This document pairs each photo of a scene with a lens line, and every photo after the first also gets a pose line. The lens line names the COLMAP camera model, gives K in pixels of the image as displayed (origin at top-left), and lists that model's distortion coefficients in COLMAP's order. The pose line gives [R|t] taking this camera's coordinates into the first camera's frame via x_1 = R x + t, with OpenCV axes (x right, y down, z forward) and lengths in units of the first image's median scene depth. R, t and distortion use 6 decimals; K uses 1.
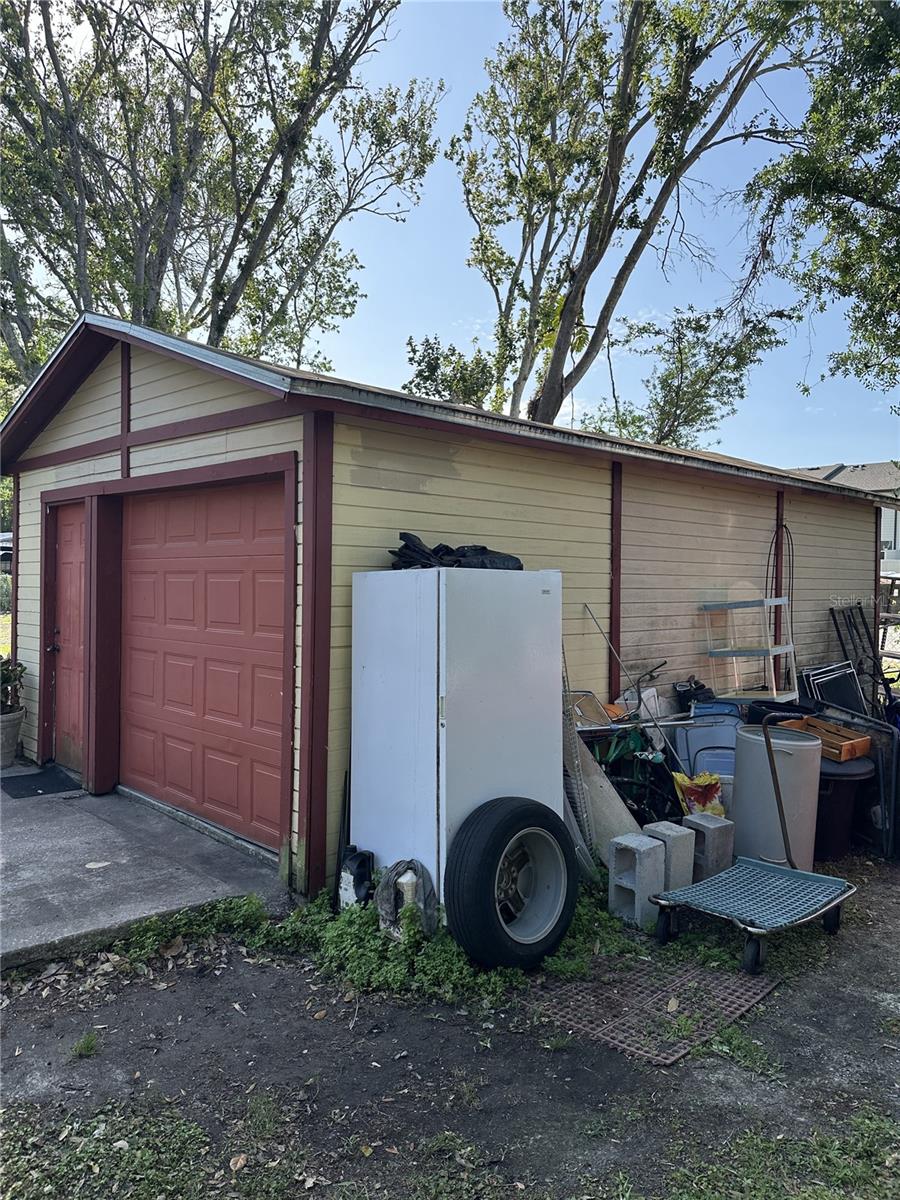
lens RADIAL K [[858.8, 0, 441.4], [0, 858.8, 597.7], [0, 0, 1]] dist [0.032428, -0.006034]
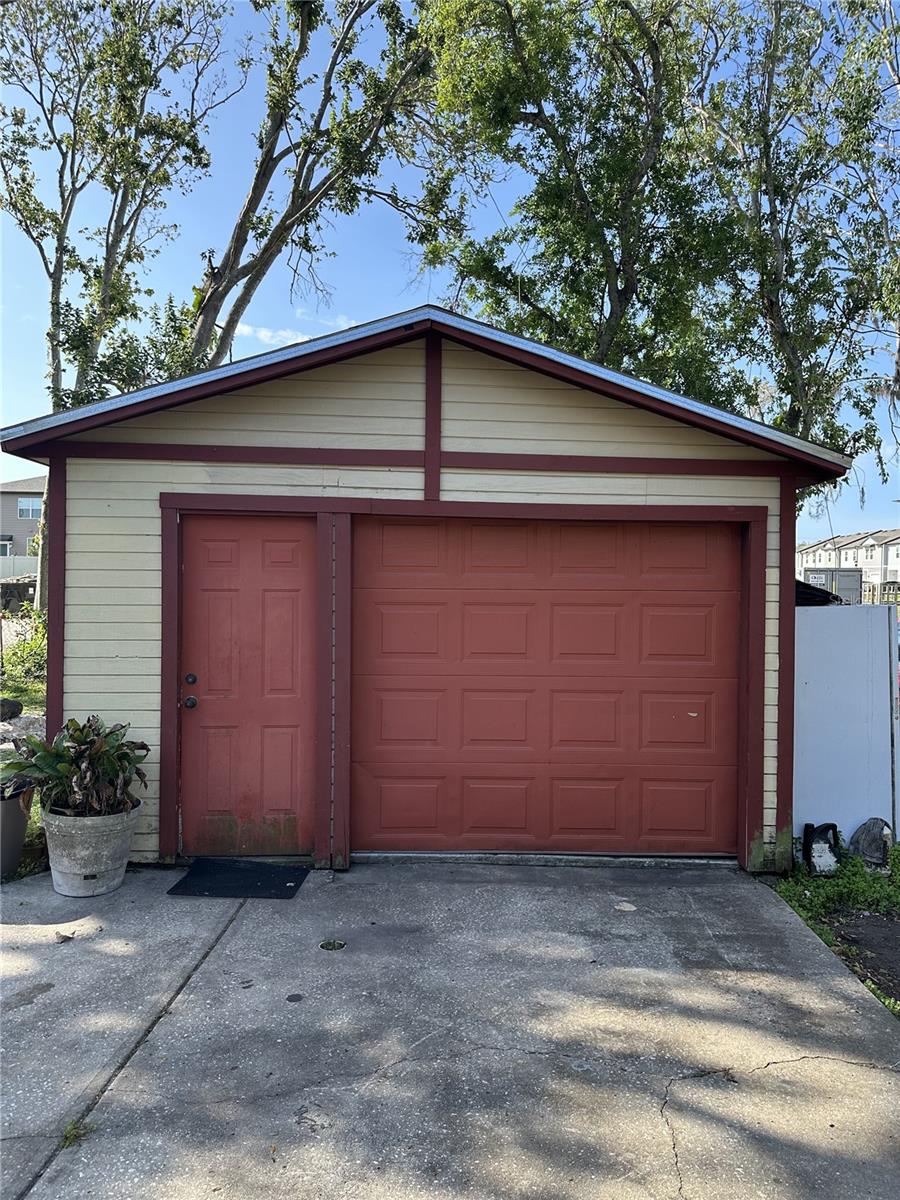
lens RADIAL K [[858.8, 0, 450.1], [0, 858.8, 595.5], [0, 0, 1]] dist [0.032428, -0.006034]
pose [[0.675747, -0.017650, 0.736922, -1.145542], [0.011829, 0.999844, 0.013100, -0.057773], [-0.737039, -0.000135, 0.675851, 0.436882]]
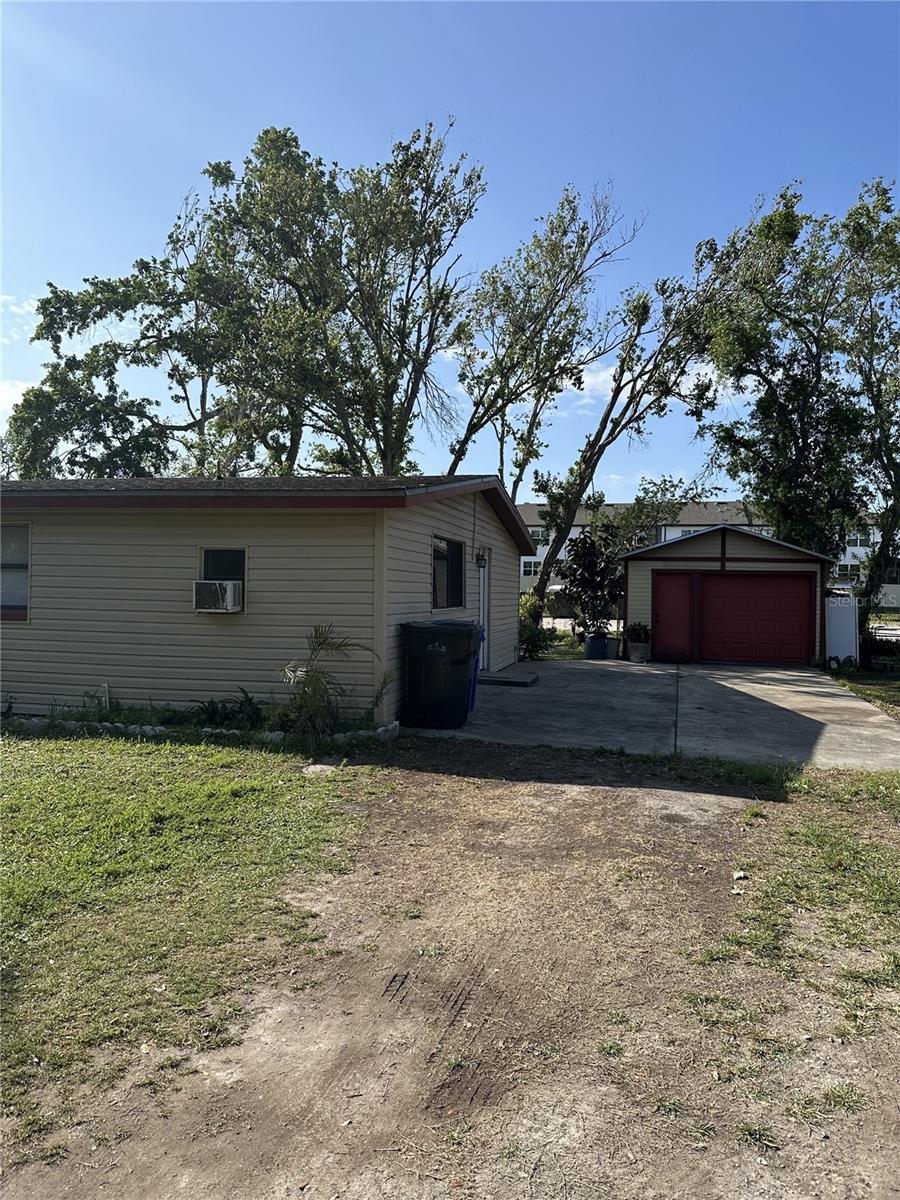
lens RADIAL K [[858.8, 0, 442.8], [0, 858.8, 602.4], [0, 0, 1]] dist [0.032428, -0.006034]
pose [[0.840335, -0.010114, 0.541973, -3.630143], [0.009055, 0.999948, 0.004621, -0.037856], [-0.541992, 0.001025, 0.840383, -1.482712]]
